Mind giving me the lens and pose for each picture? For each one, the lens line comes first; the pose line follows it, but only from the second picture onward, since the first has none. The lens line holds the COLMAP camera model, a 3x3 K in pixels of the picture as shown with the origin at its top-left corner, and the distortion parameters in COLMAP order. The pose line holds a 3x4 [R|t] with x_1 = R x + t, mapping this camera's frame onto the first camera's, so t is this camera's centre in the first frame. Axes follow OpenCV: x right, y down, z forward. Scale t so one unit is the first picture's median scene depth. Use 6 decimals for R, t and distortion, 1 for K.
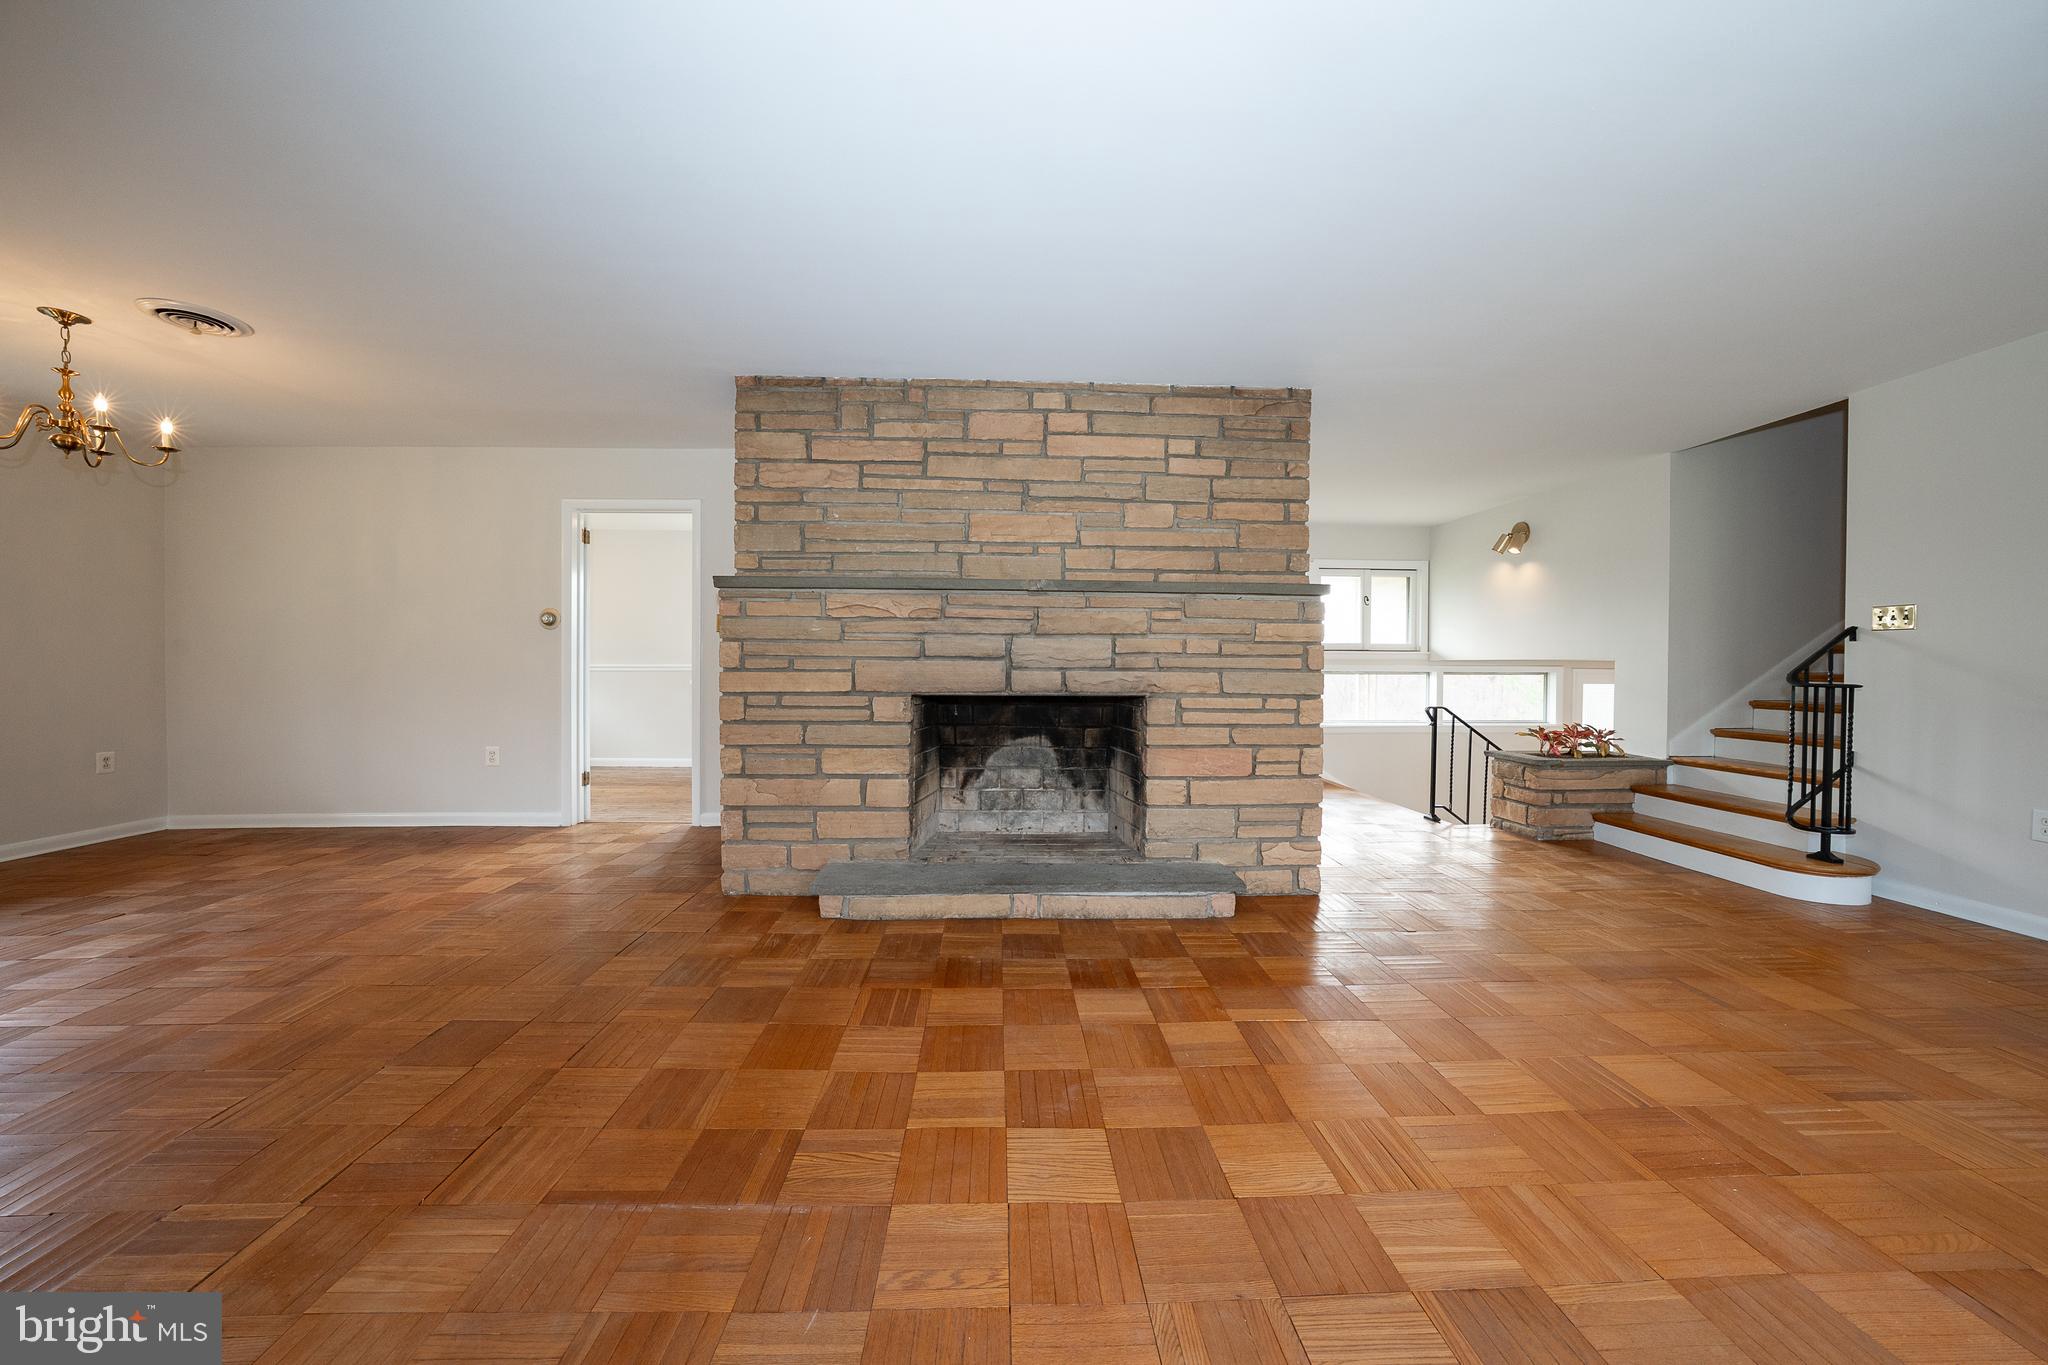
lens RADIAL K [[705.6, 0, 1028.7], [0, 705.6, 676.1], [0, 0, 1]] dist [-0.016490, 0.000697]
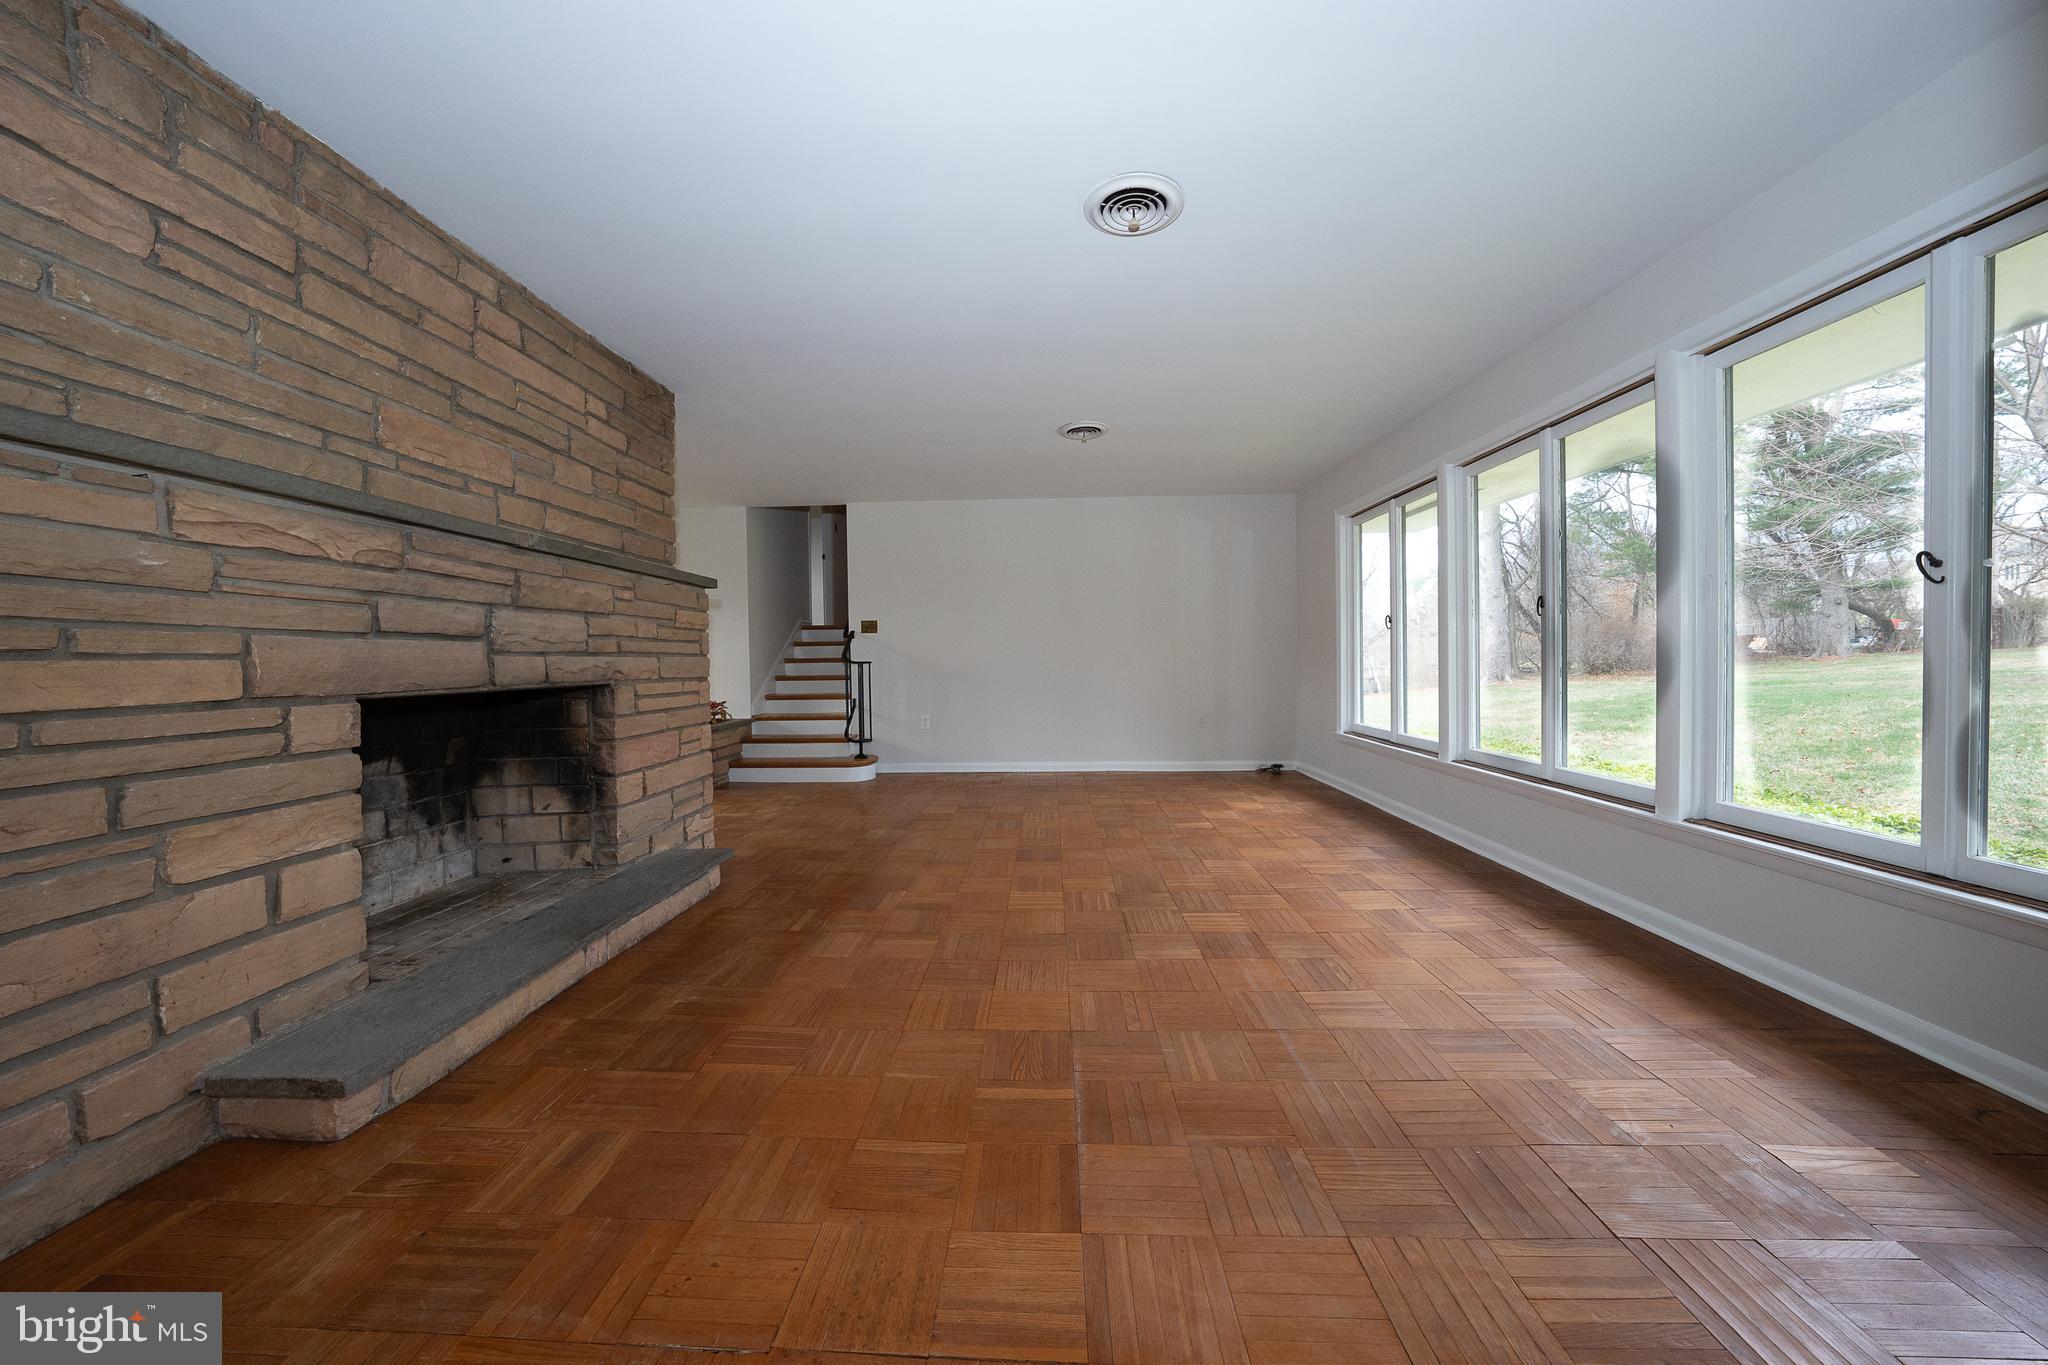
lens RADIAL K [[715.5, 0, 1020.1], [0, 715.5, 666.7], [0, 0, 1]] dist [-0.000209, 0.000459]
pose [[0.079065, -0.017314, 0.996719, -0.685440], [0.027510, 0.999506, 0.015180, 0.006678], [-0.996490, 0.026220, 0.079502, 0.413481]]
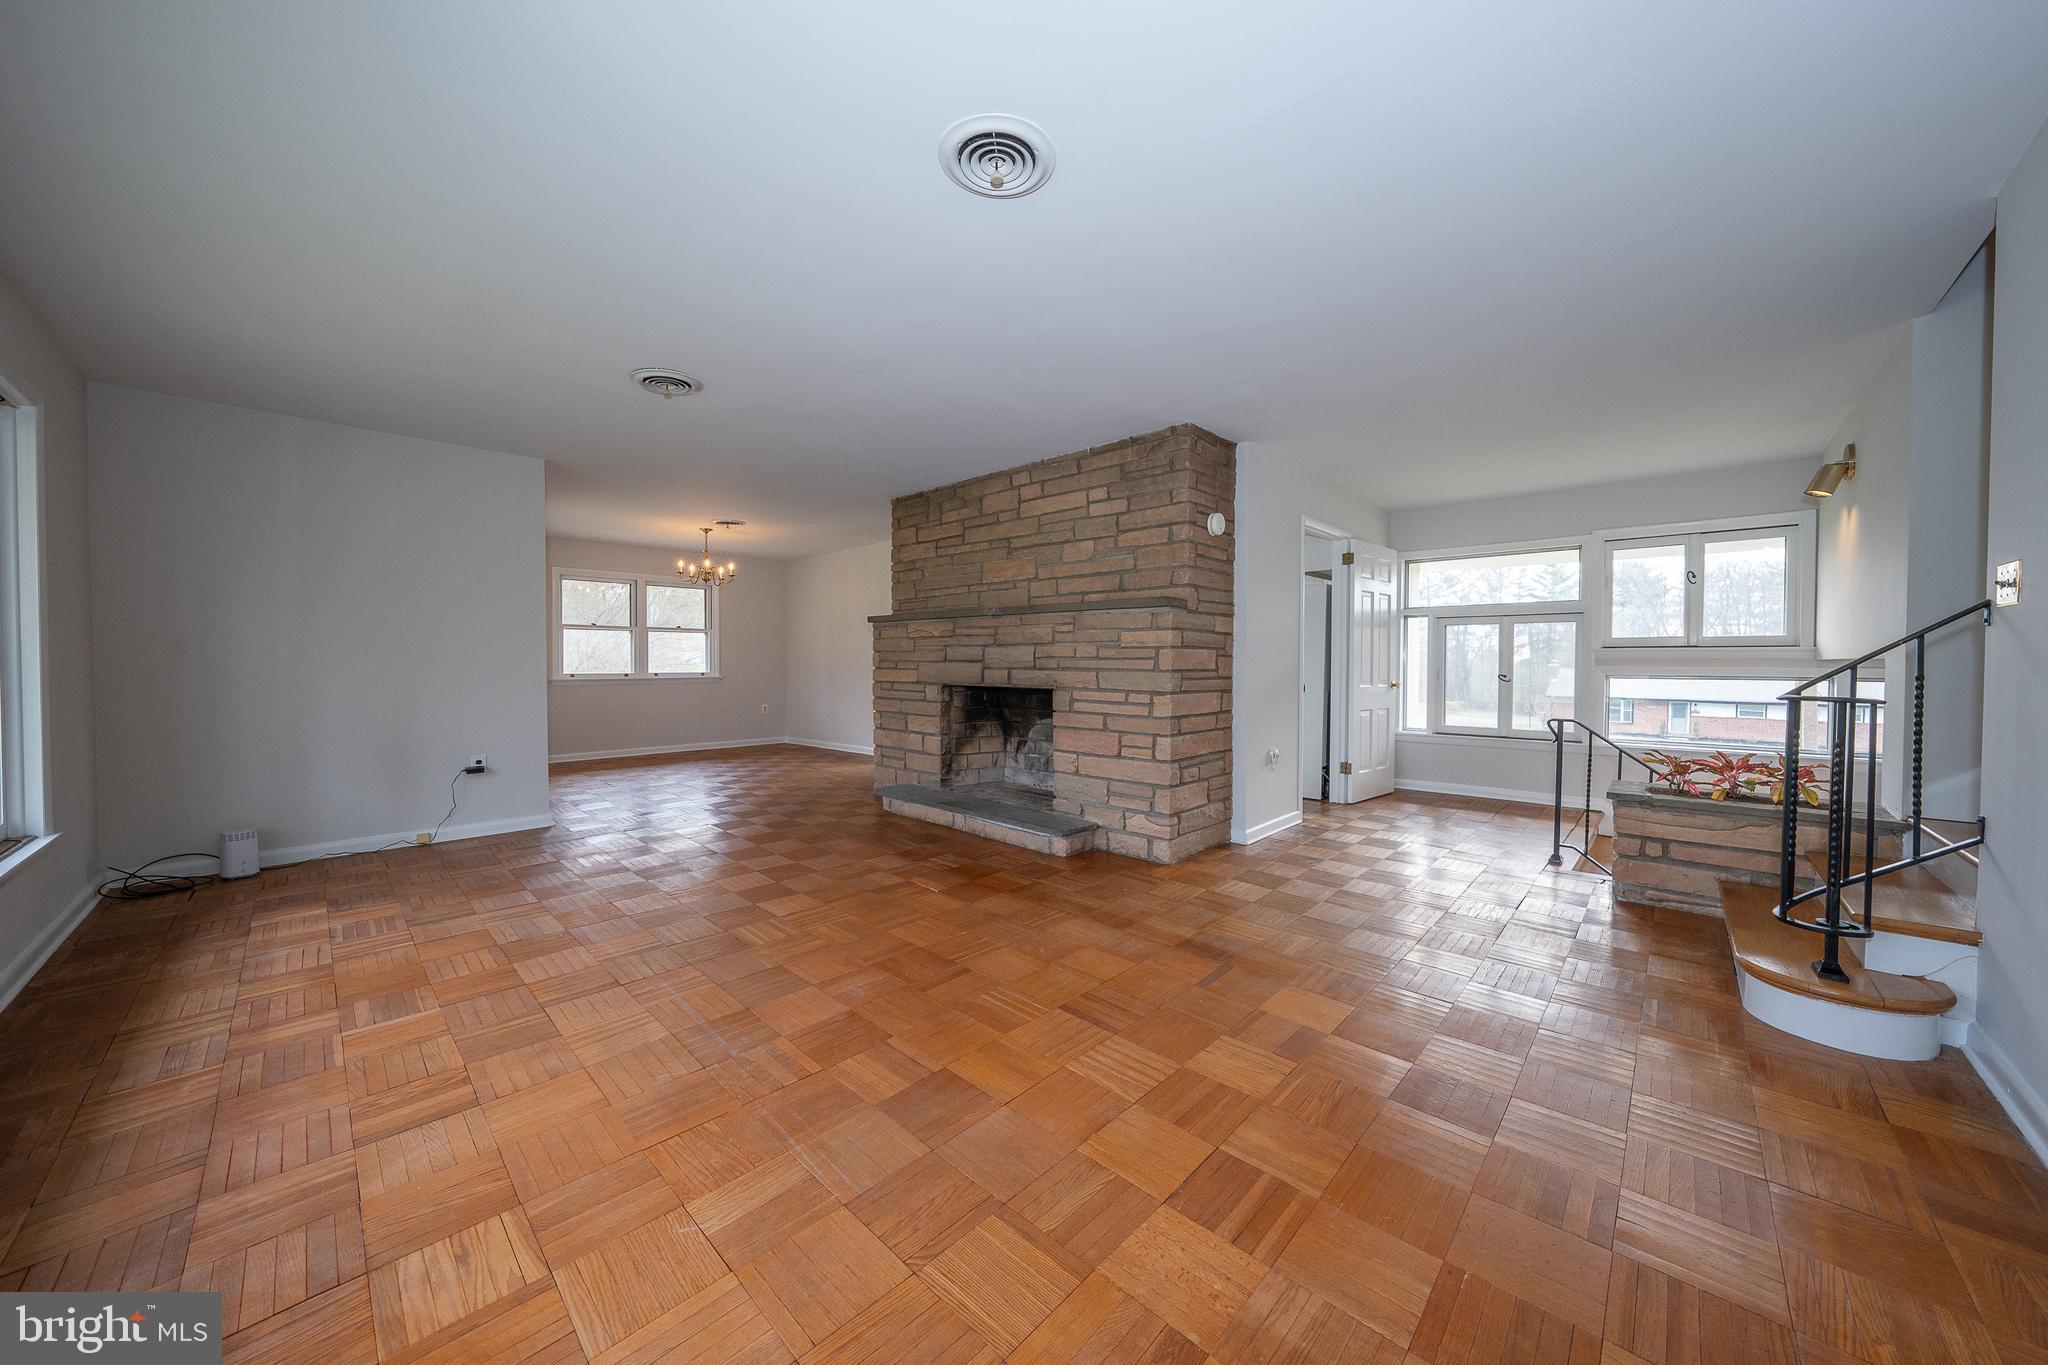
lens RADIAL K [[703.0, 0, 1018.8], [0, 703.0, 678.0], [0, 0, 1]] dist [-0.013537, 0.000032]
pose [[0.694668, 0.013752, -0.719199, 1.079339], [-0.012345, 0.999898, 0.007195, -0.001744], [0.719224, 0.003880, 0.694767, 0.019854]]
